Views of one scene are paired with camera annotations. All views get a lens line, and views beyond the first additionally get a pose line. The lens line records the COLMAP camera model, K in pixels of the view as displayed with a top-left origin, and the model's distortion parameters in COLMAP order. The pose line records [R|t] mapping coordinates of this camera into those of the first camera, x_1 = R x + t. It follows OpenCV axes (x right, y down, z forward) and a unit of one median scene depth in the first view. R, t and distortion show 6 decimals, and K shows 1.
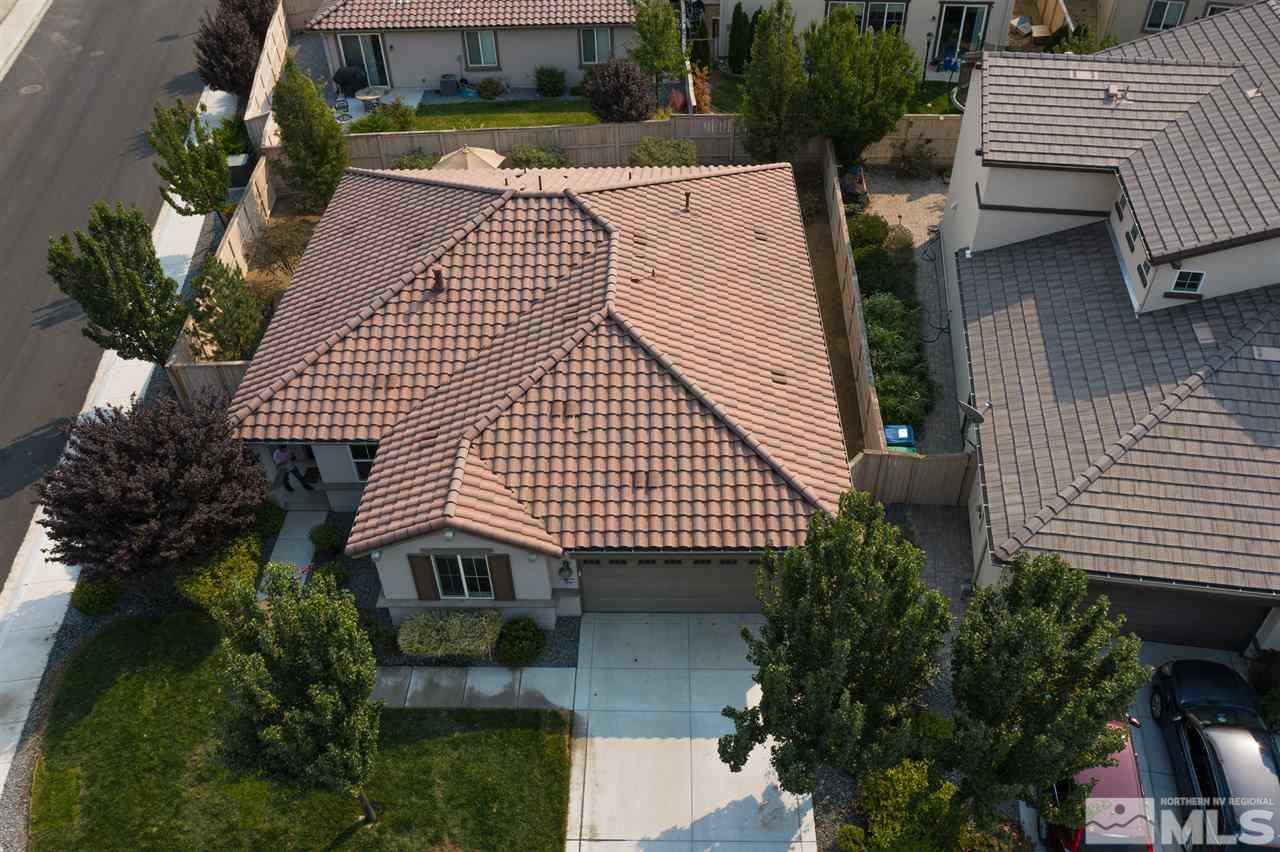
lens RADIAL K [[1006.7, 0, 640.0], [0, 1006.7, 426.0], [0, 0, 1]] dist [-0.004150, -0.000252]
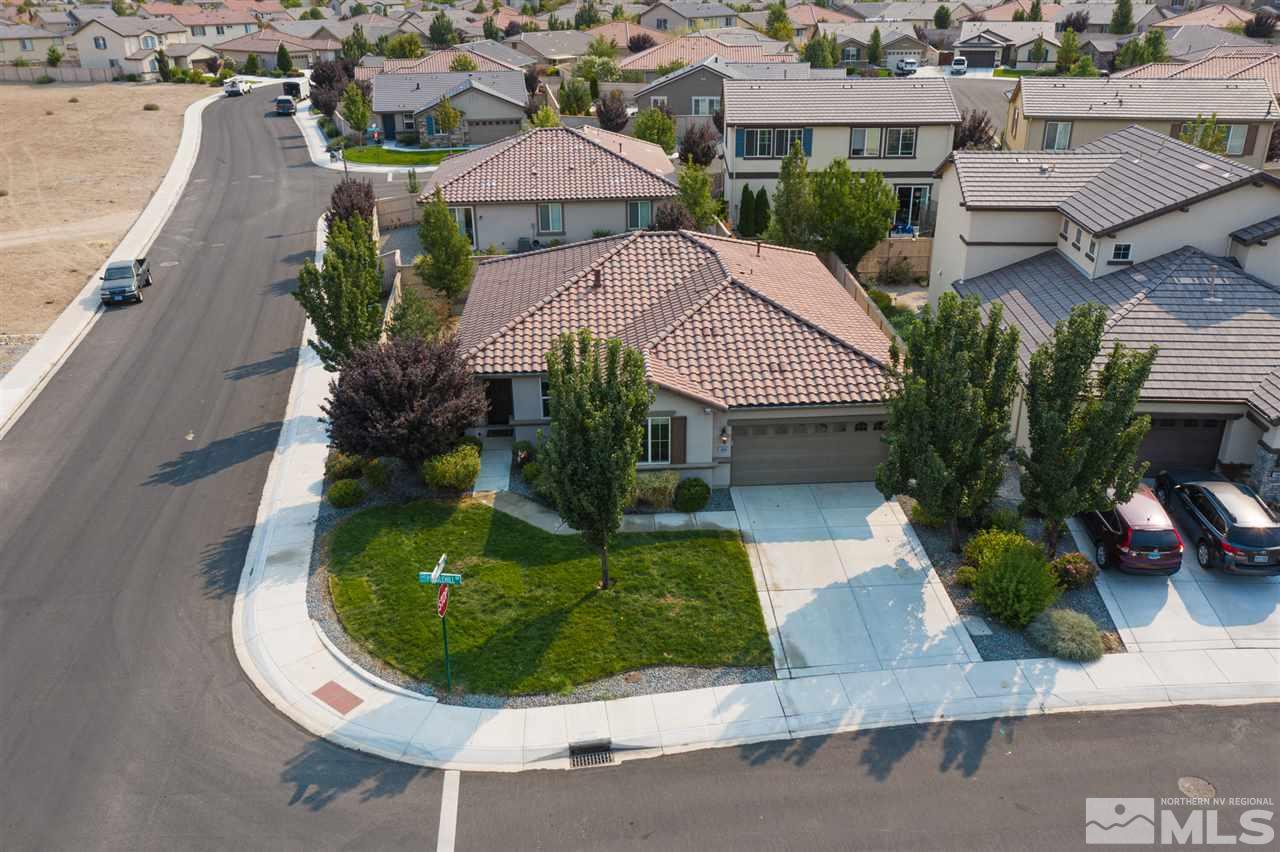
lens RADIAL K [[1006.7, 0, 640.0], [0, 1006.7, 426.0], [0, 0, 1]] dist [-0.004150, -0.000252]
pose [[0.996732, -0.025322, 0.076714, -0.283553], [0.047766, 0.950560, -0.306845, 0.528473], [-0.065151, 0.309506, 0.948663, -0.278310]]
